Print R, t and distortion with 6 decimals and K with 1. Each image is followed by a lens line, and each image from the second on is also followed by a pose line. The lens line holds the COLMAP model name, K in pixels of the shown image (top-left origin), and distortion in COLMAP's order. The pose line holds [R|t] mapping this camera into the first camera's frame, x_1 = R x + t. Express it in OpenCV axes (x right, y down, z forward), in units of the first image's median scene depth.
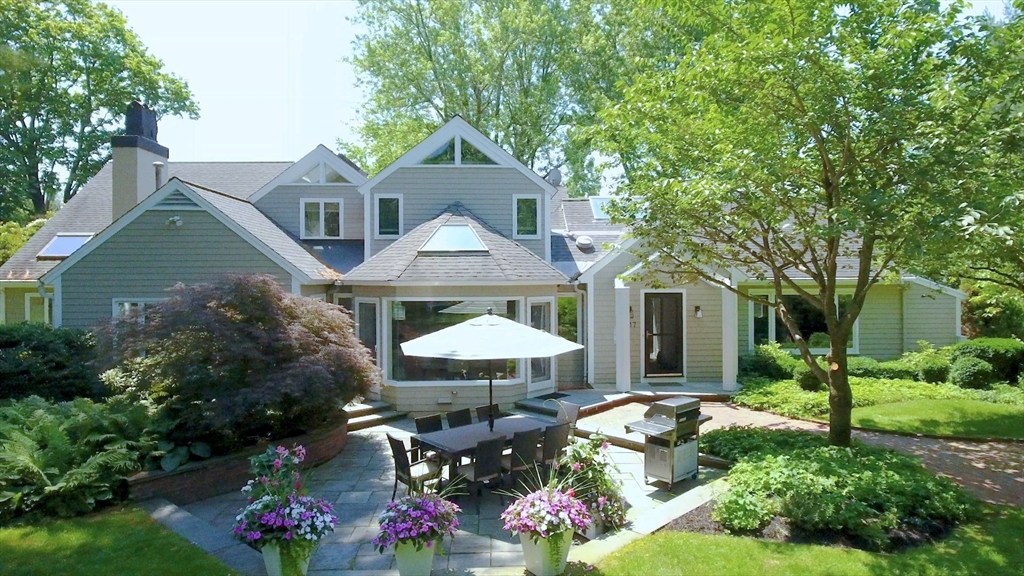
lens RADIAL K [[627.6, 0, 517.2], [0, 627.6, 282.5], [0, 0, 1]] dist [-0.014817, 0.001854]
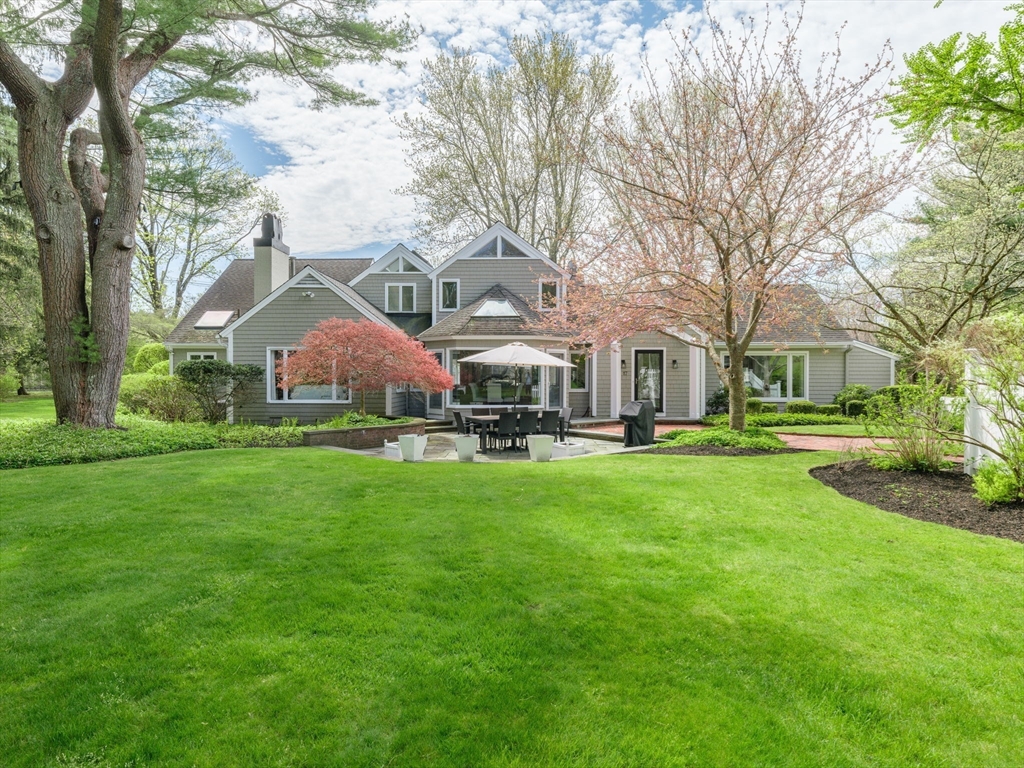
lens RADIAL K [[589.9, 0, 512.0], [0, 589.9, 384.0], [0, 0, 1]] dist [0.014384, 0.000068]
pose [[0.997691, 0.004930, -0.067738, 0.023080], [-0.004084, 0.999912, 0.012610, 0.074889], [0.067794, -0.012304, 0.997623, -0.299157]]
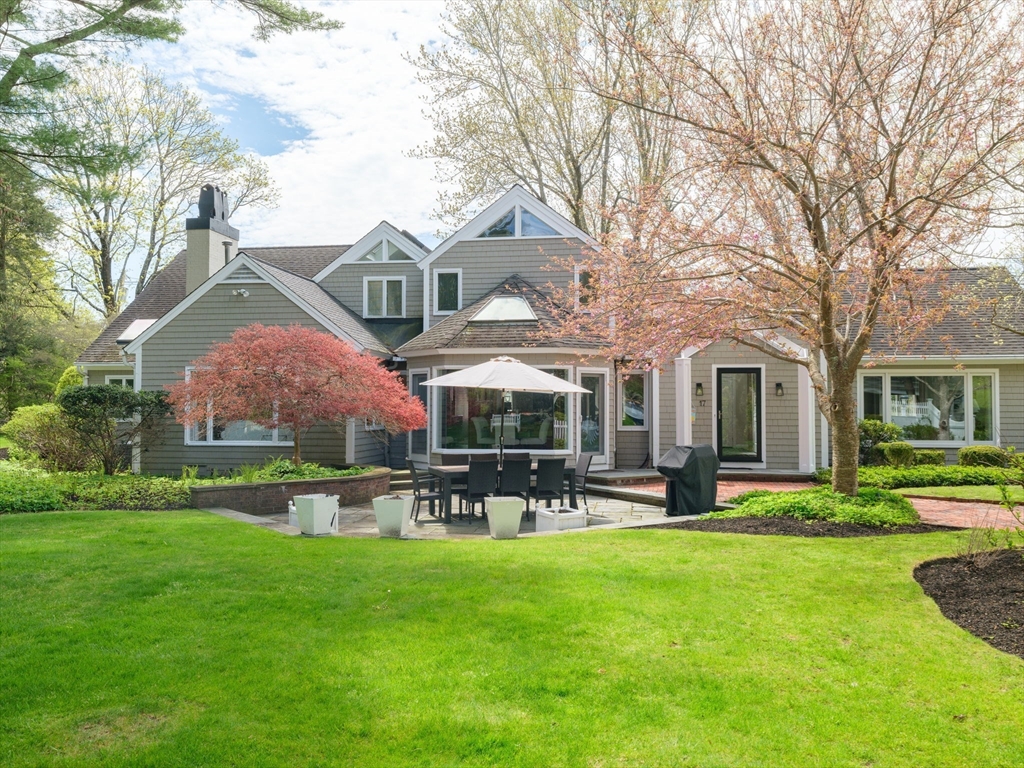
lens RADIAL K [[809.9, 0, 516.5], [0, 809.9, 386.0], [0, 0, 1]] dist [0.053029, -0.066233]
pose [[0.982390, -0.000959, -0.186840, 0.135941], [-0.004149, 0.999628, -0.026946, 0.074871], [0.186796, 0.027247, 0.982021, -0.214646]]
